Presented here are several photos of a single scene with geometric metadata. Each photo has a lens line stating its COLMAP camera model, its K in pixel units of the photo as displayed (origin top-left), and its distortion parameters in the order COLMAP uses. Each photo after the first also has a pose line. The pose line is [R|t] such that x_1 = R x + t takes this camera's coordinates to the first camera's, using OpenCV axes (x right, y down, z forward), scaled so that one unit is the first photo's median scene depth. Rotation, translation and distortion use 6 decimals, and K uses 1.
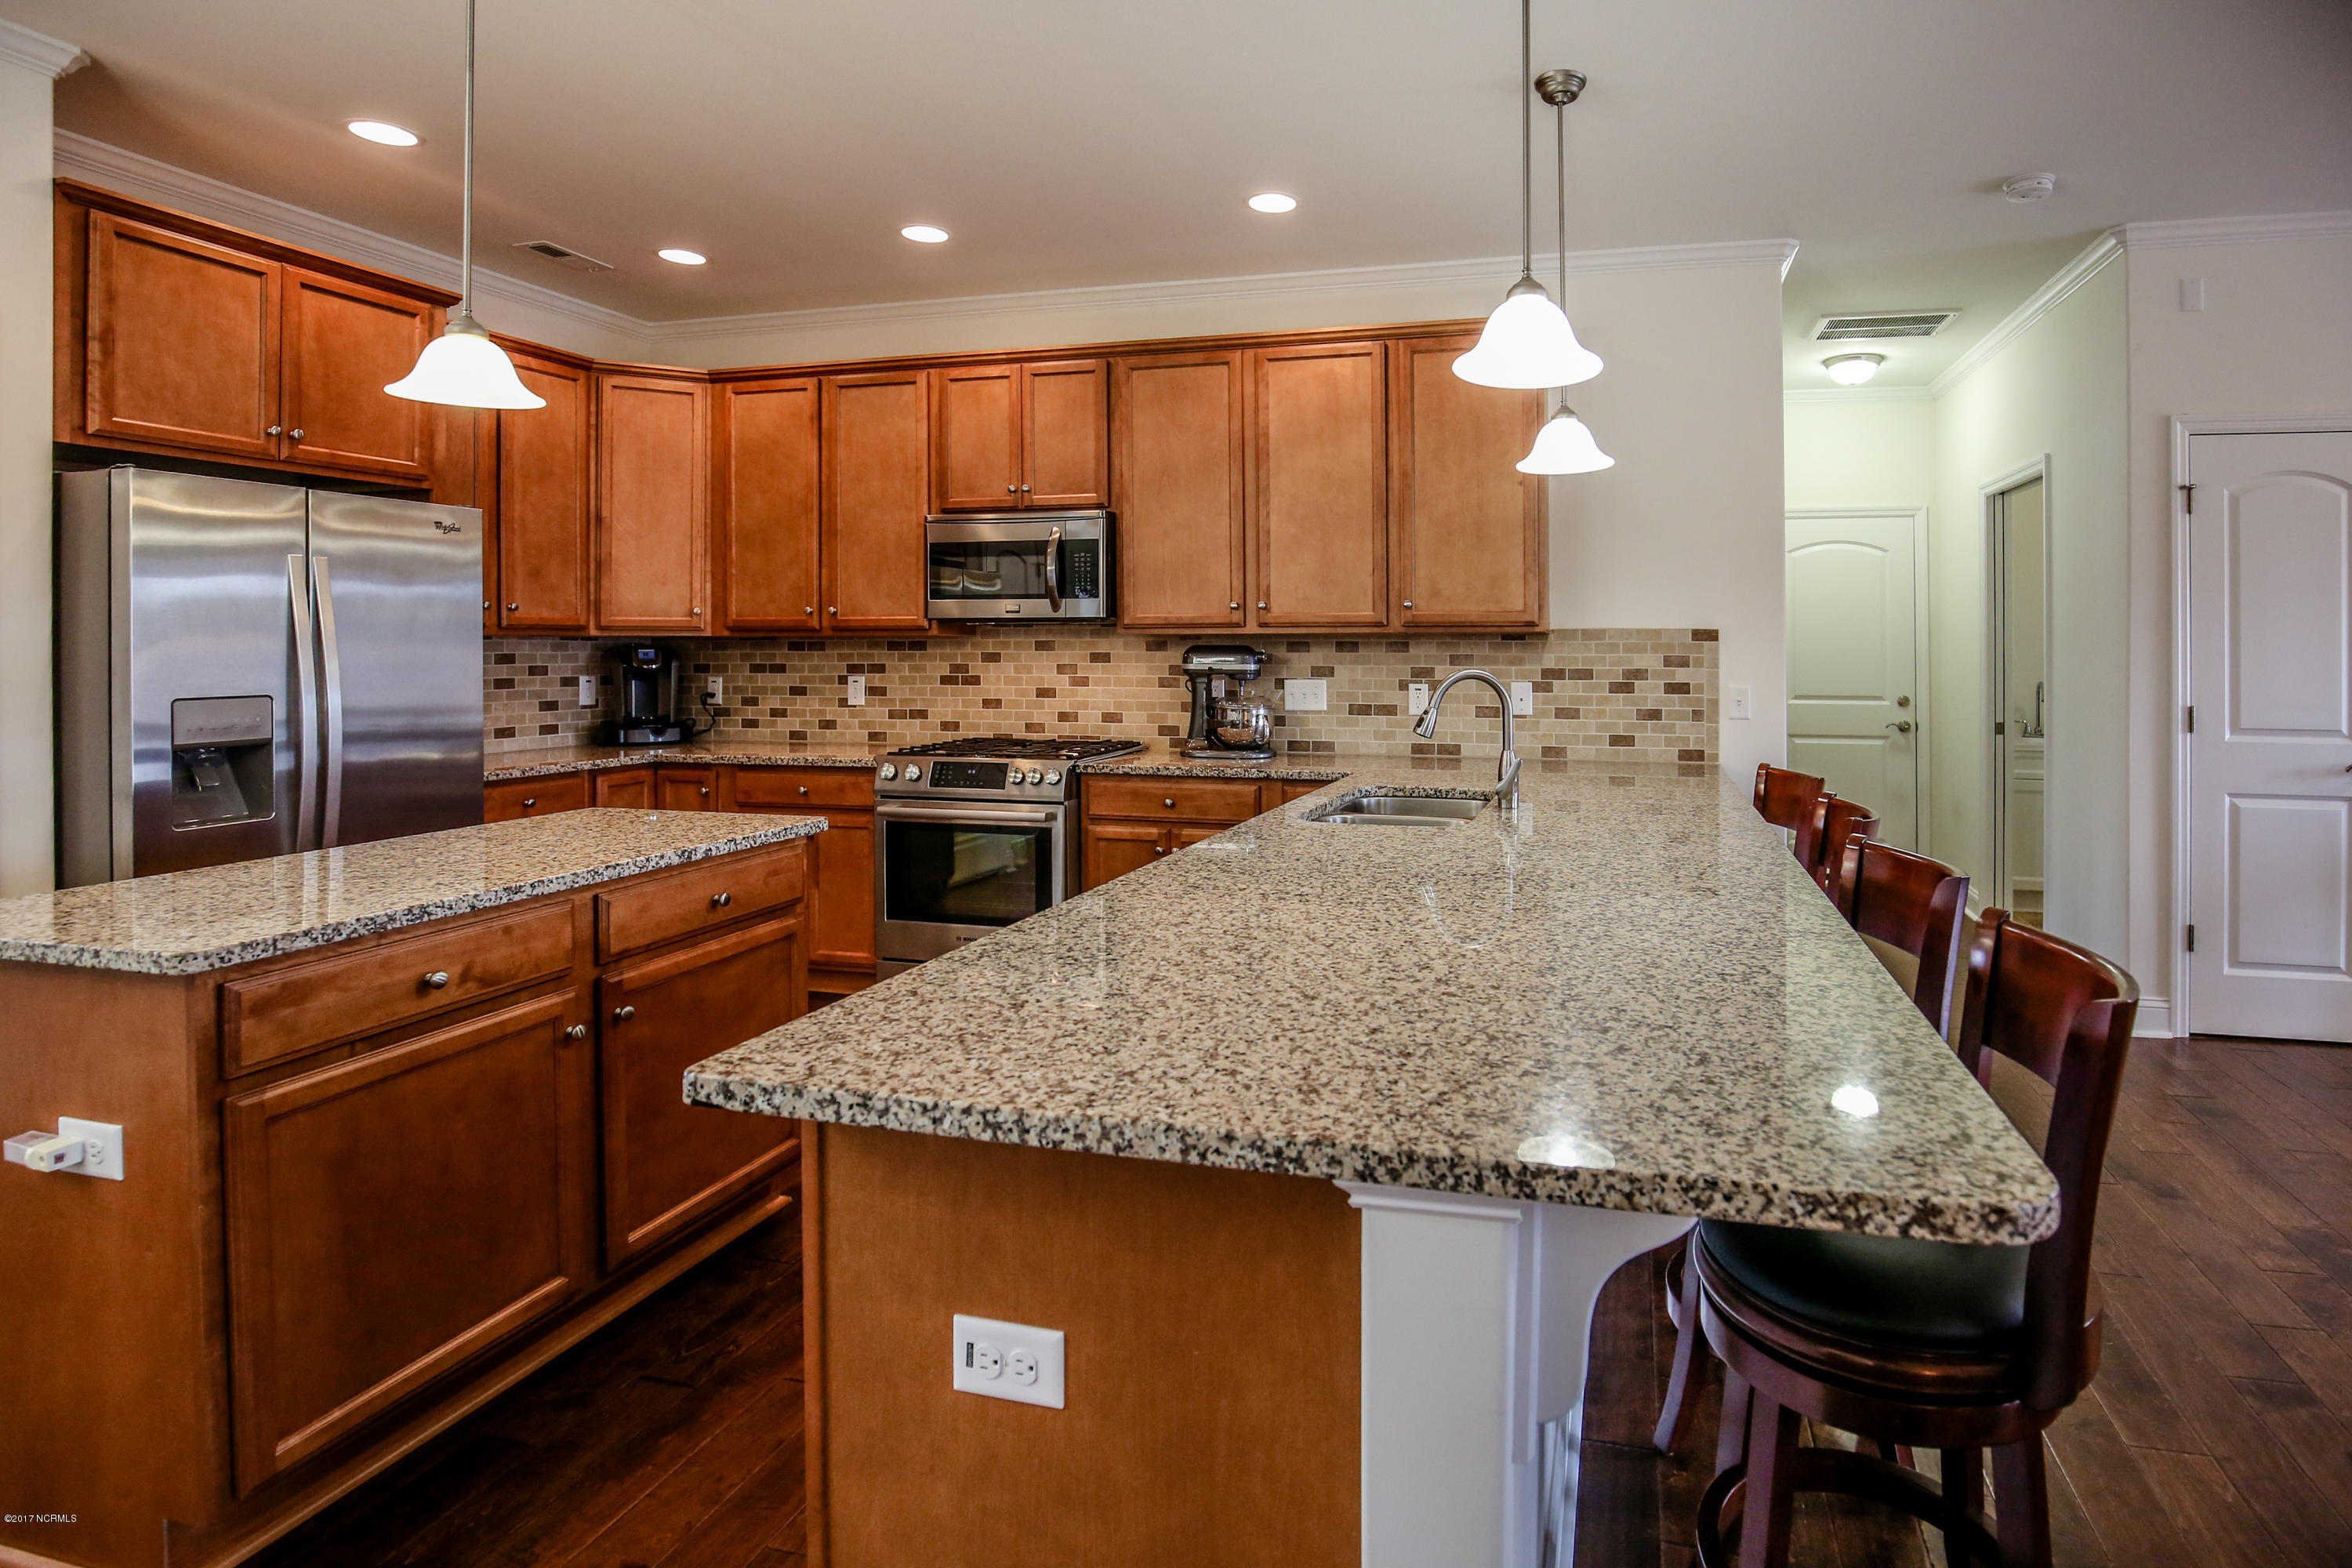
lens RADIAL K [[1154.9, 0, 1371.0], [0, 1154.9, 649.1], [0, 0, 1]] dist [-0.021588, 0.000460]
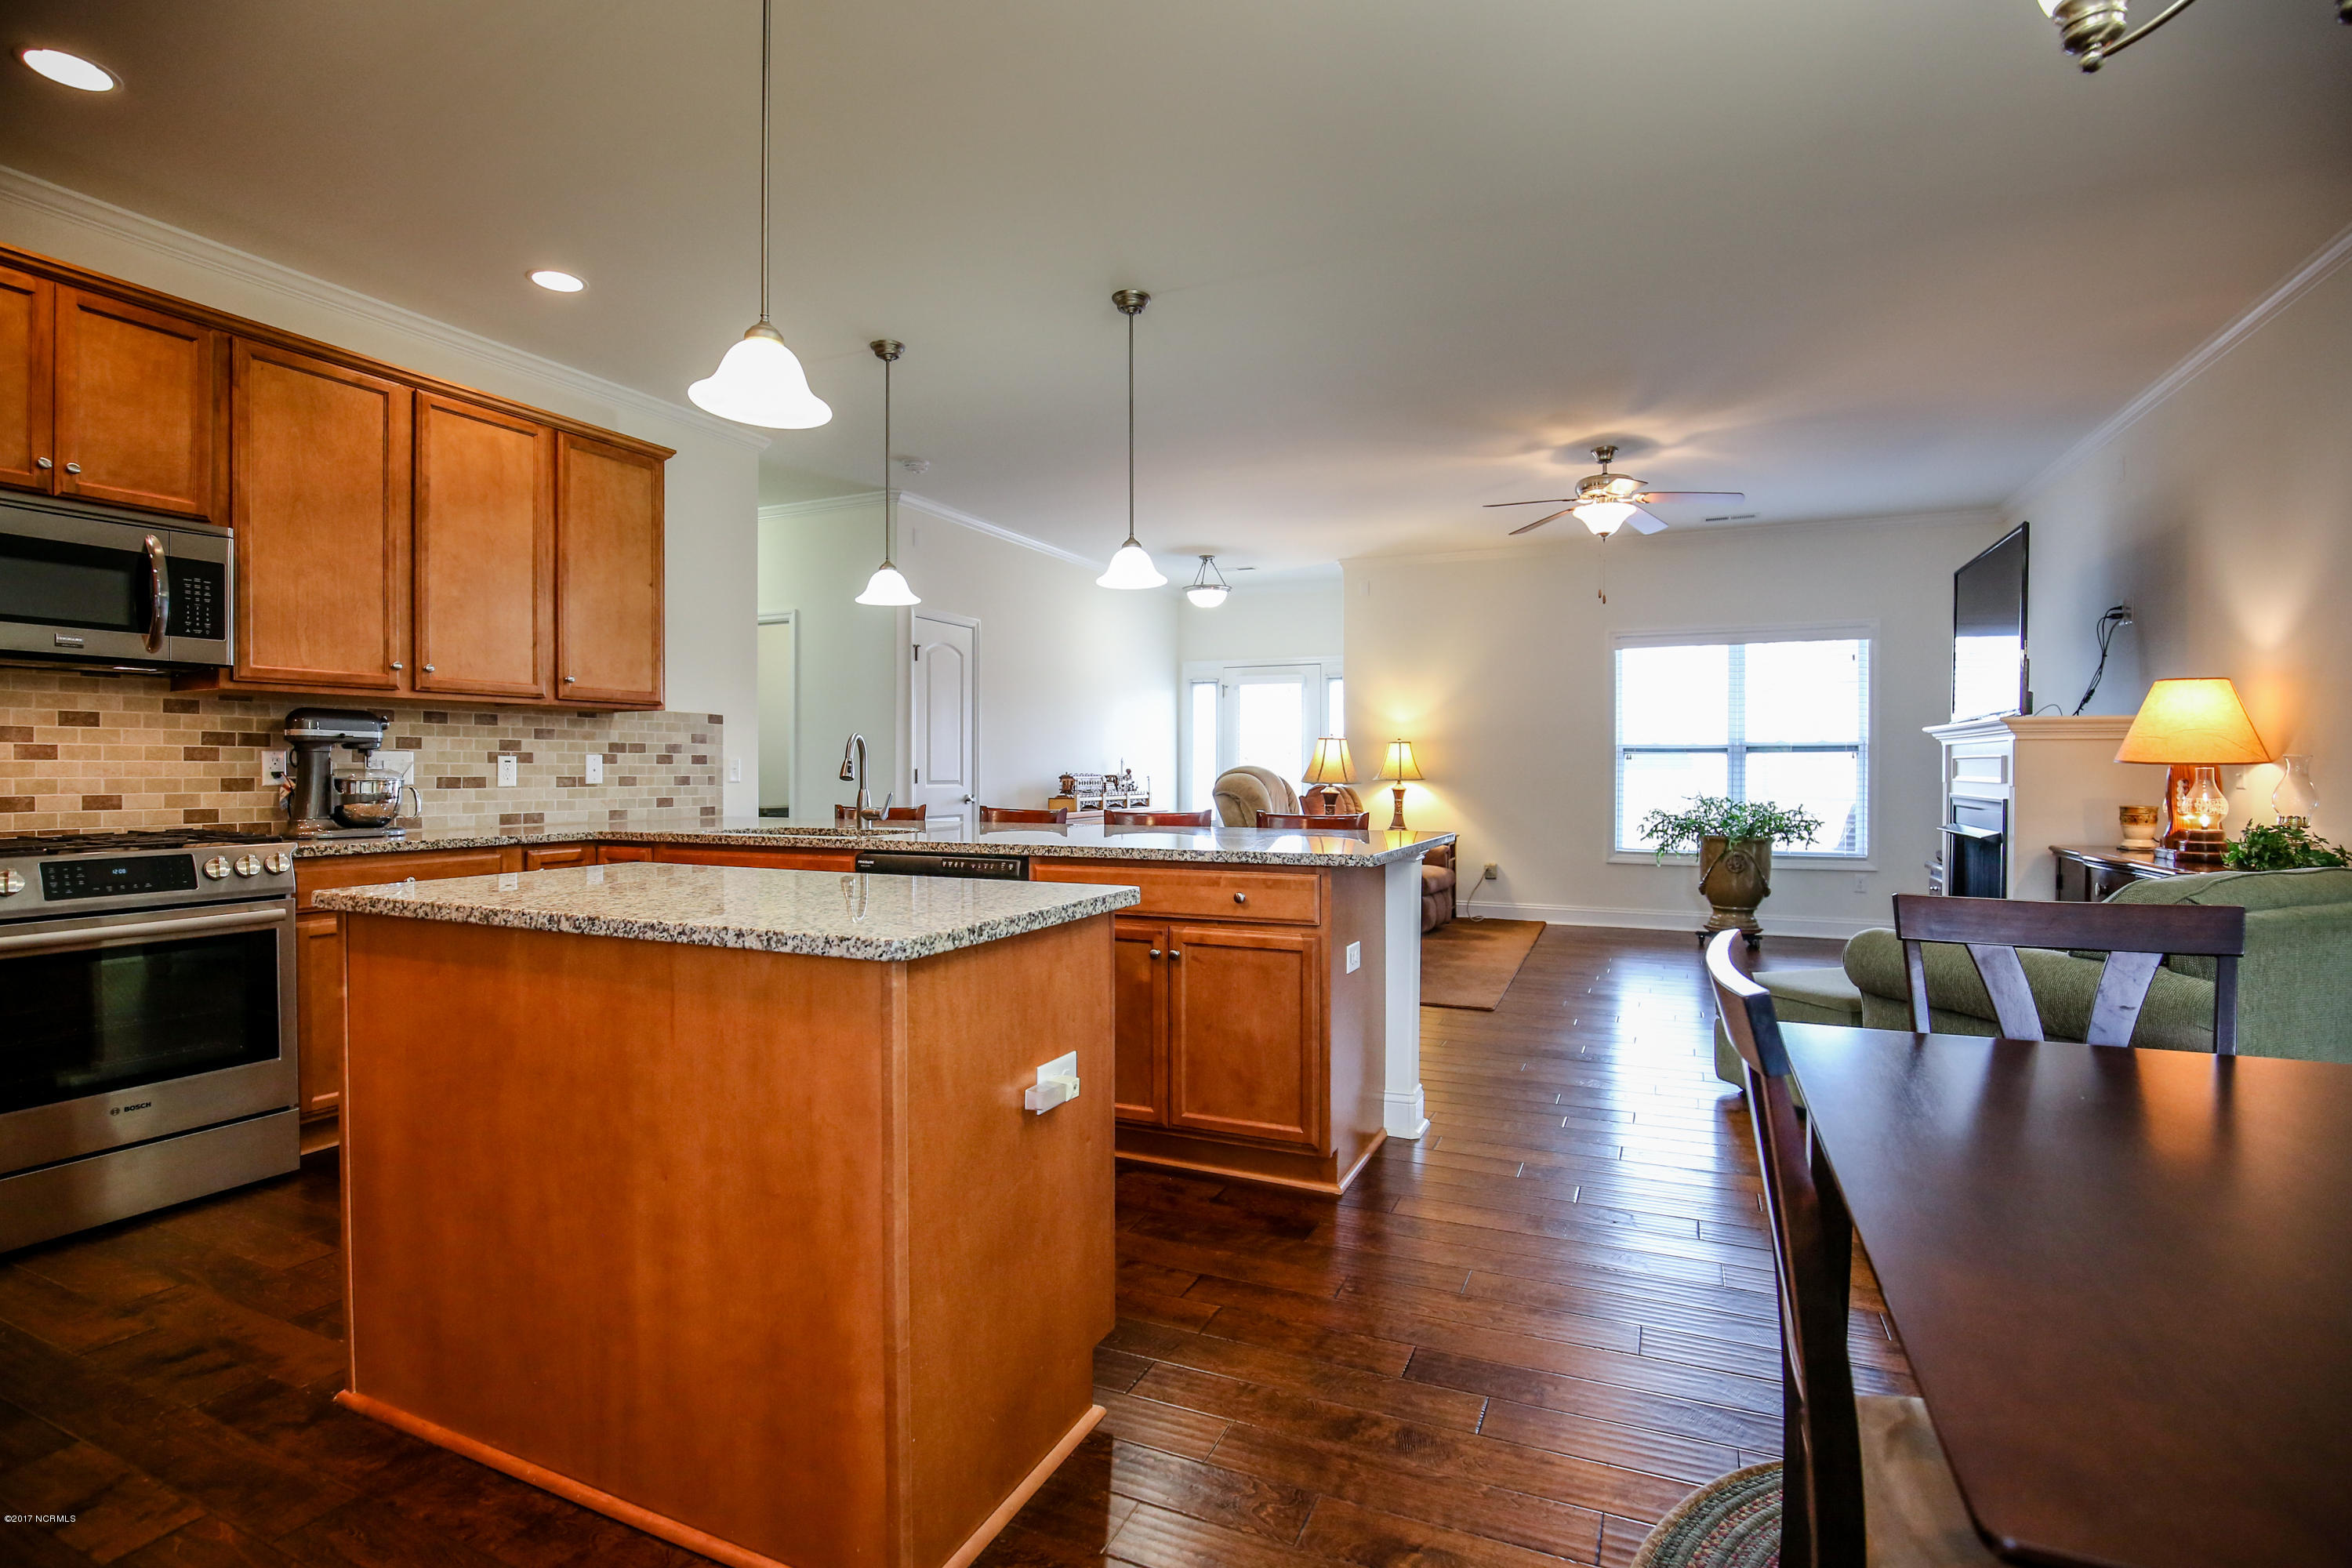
lens RADIAL K [[1106.9, 0, 1172.1], [0, 1106.9, 760.8], [0, 0, 1]] dist [-0.026699, 0.000358]
pose [[0.202093, 0.004570, 0.979356, -0.805154], [0.002025, 0.999985, -0.005084, 0.041089], [-0.979364, 0.003011, 0.202081, 0.226075]]
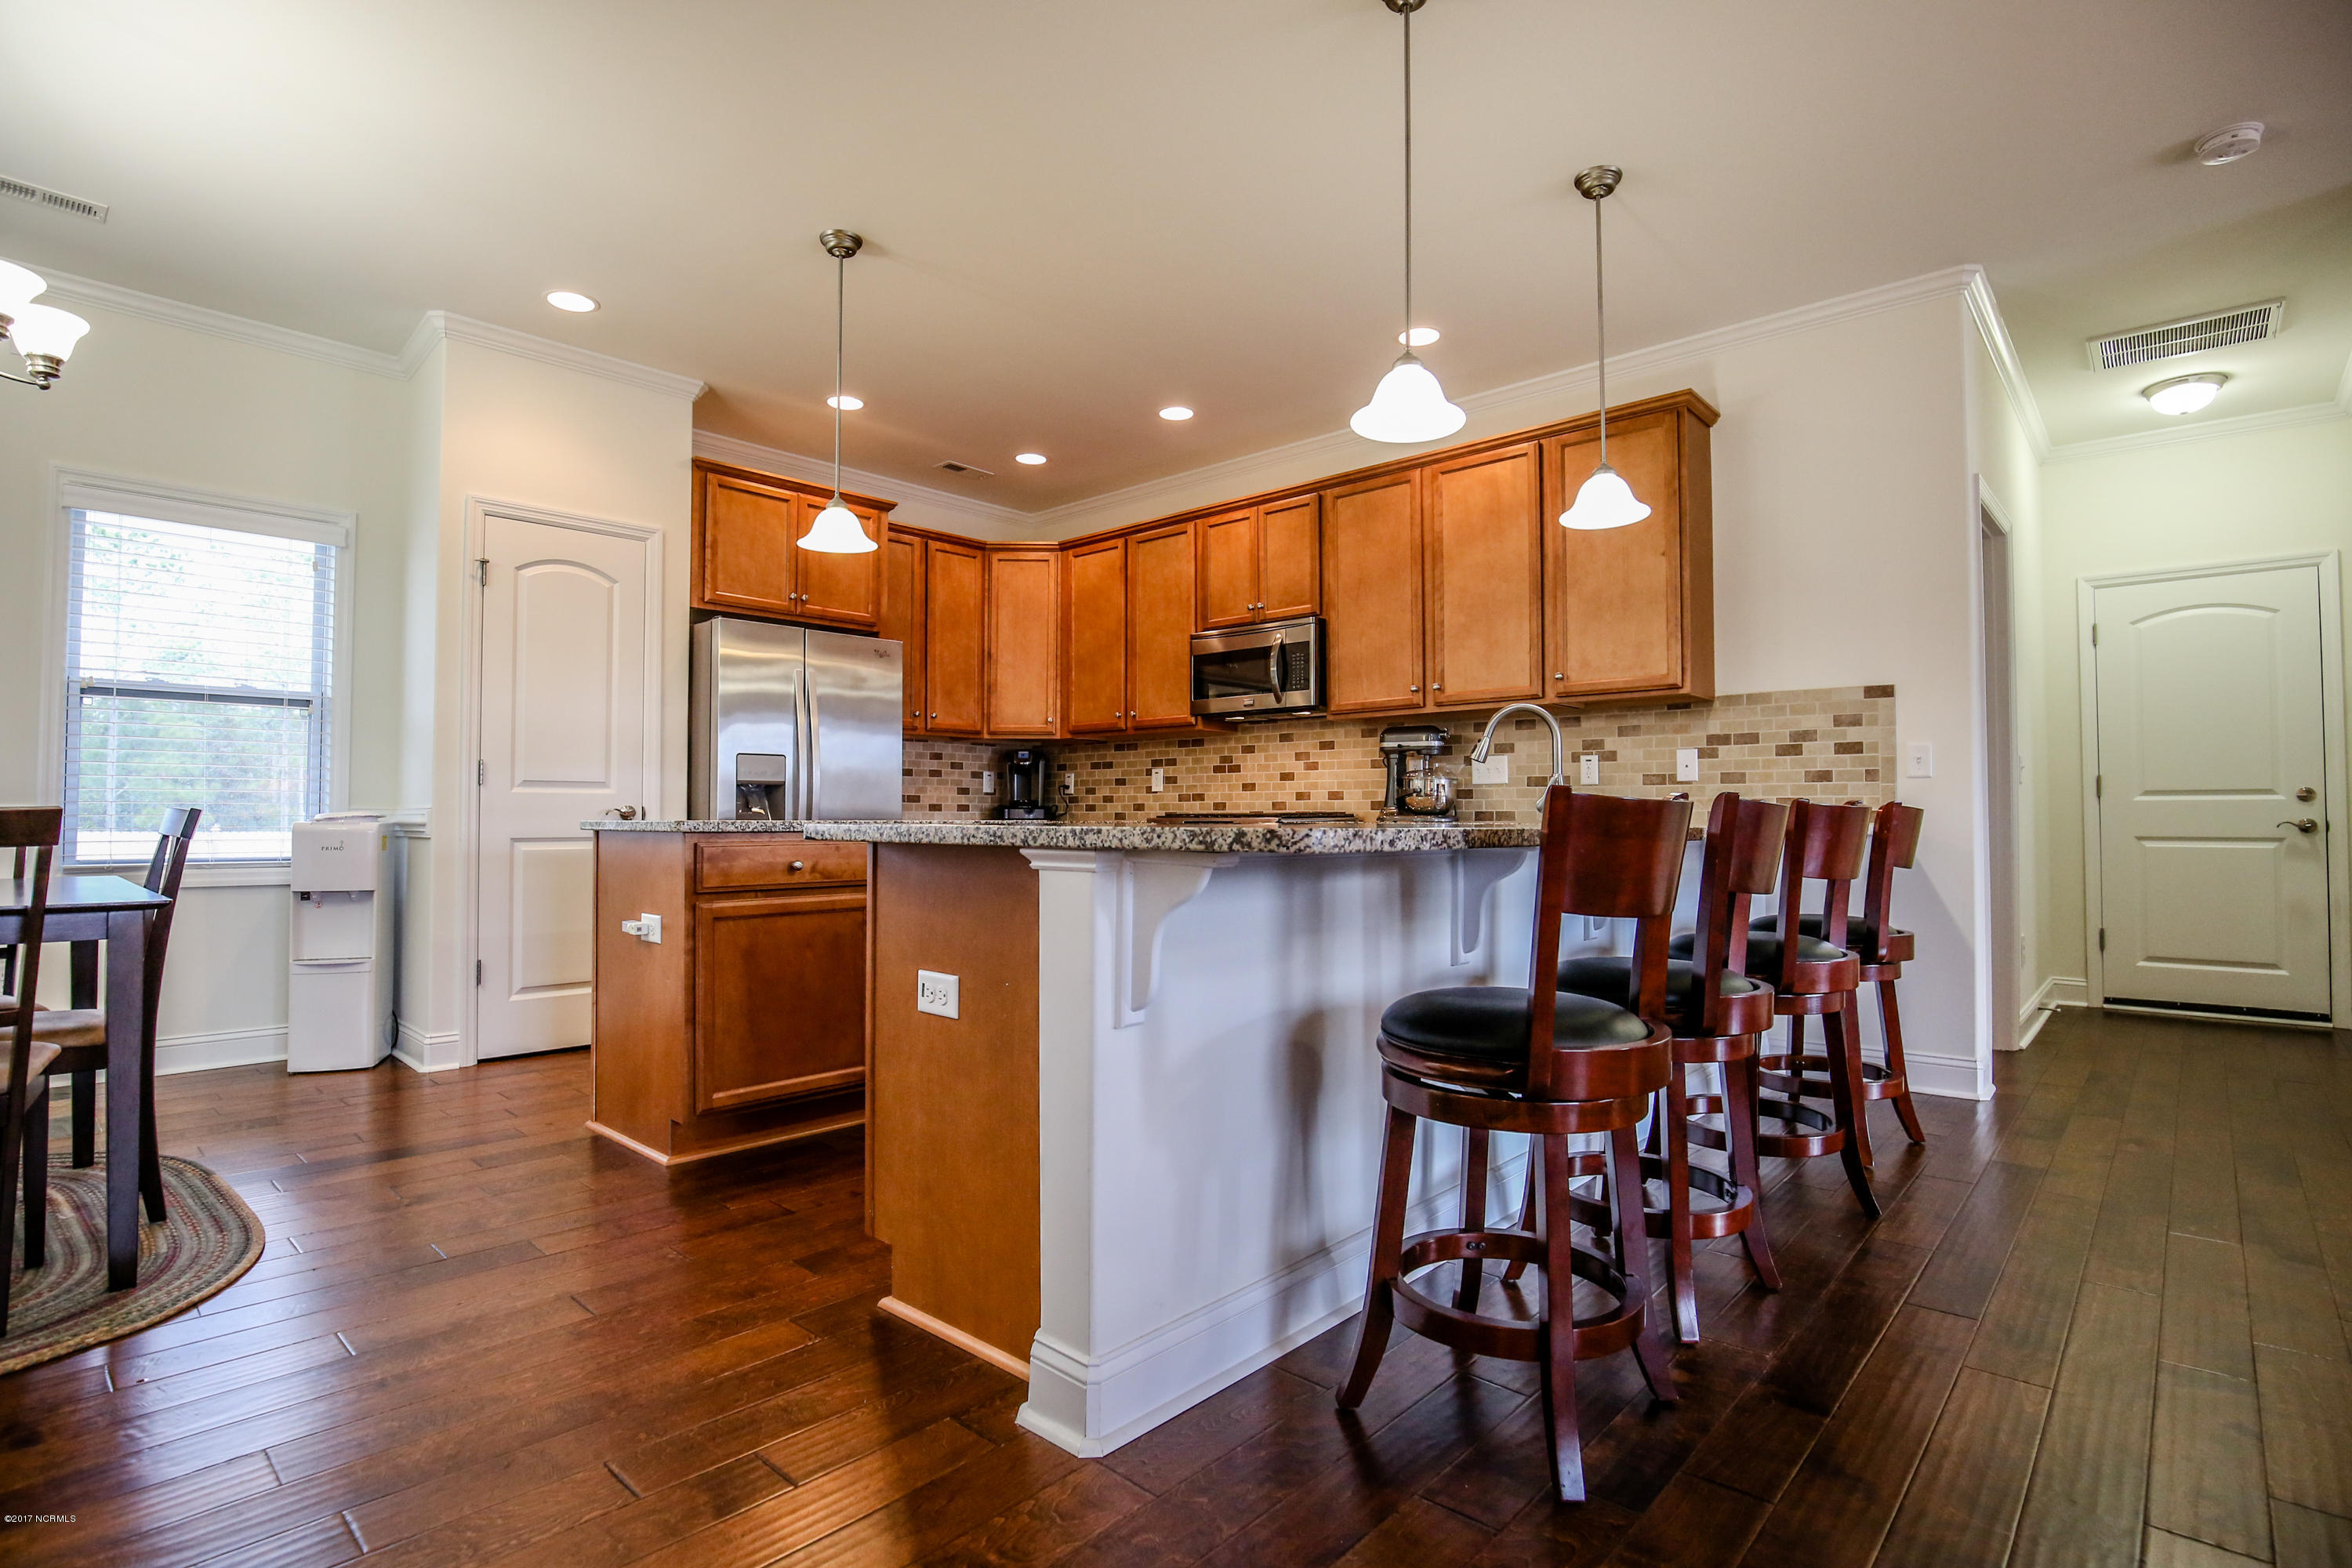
lens RADIAL K [[1146.1, 0, 1203.9], [0, 1146.1, 800.1], [0, 0, 1]] dist [-0.028368, 0.001956]
pose [[0.872989, -0.008545, -0.487665, 0.248833], [-0.000865, 0.999818, -0.019069, 0.093453], [0.487739, 0.017069, 0.872823, -0.100851]]
